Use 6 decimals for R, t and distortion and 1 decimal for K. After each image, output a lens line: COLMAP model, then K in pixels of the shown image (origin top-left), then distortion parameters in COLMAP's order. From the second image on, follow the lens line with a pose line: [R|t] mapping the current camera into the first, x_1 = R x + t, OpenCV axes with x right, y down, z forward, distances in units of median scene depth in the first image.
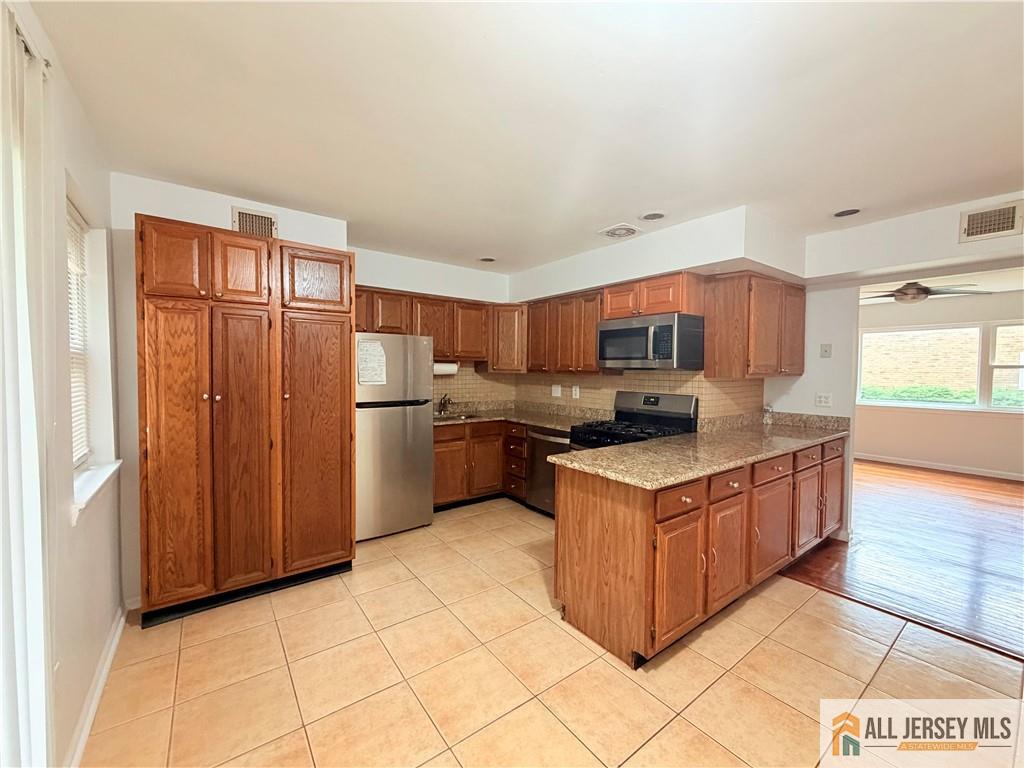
lens RADIAL K [[408.2, 0, 512.0], [0, 408.2, 384.0], [0, 0, 1]] dist [0.000019, 0.000121]
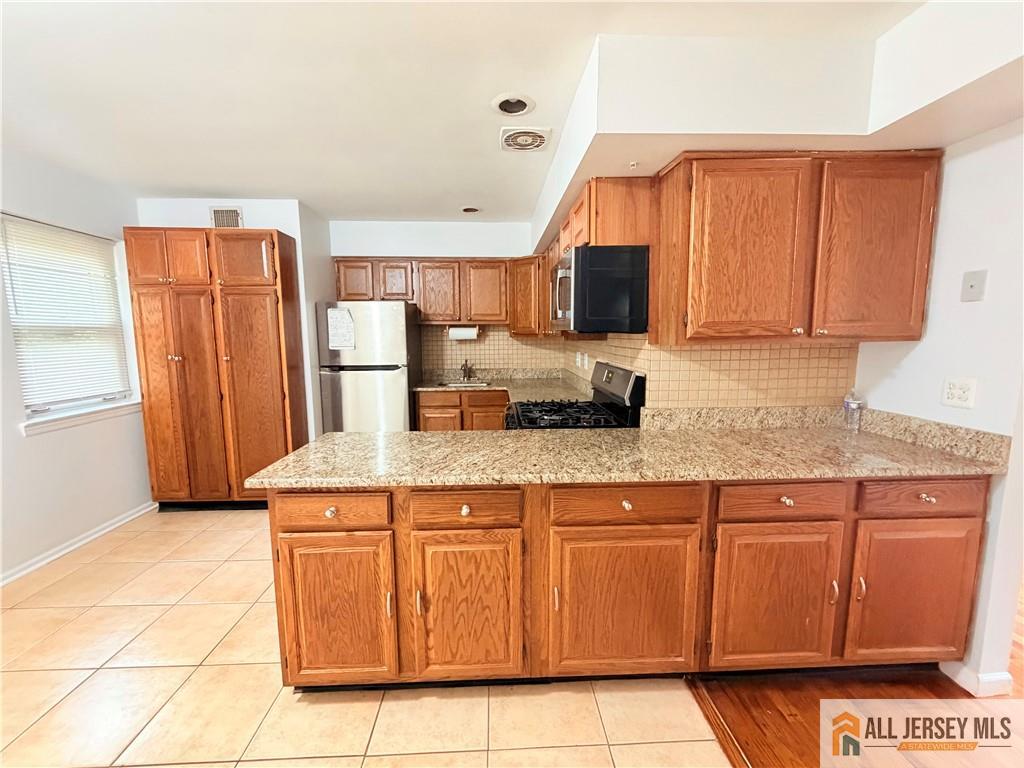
lens RADIAL K [[408.2, 0, 512.0], [0, 408.2, 384.0], [0, 0, 1]] dist [0.000019, 0.000121]
pose [[0.826781, 0.057917, -0.559534, 0.677584], [-0.008259, 0.995828, 0.090873, -0.010147], [0.562463, -0.070511, 0.823811, 0.367371]]
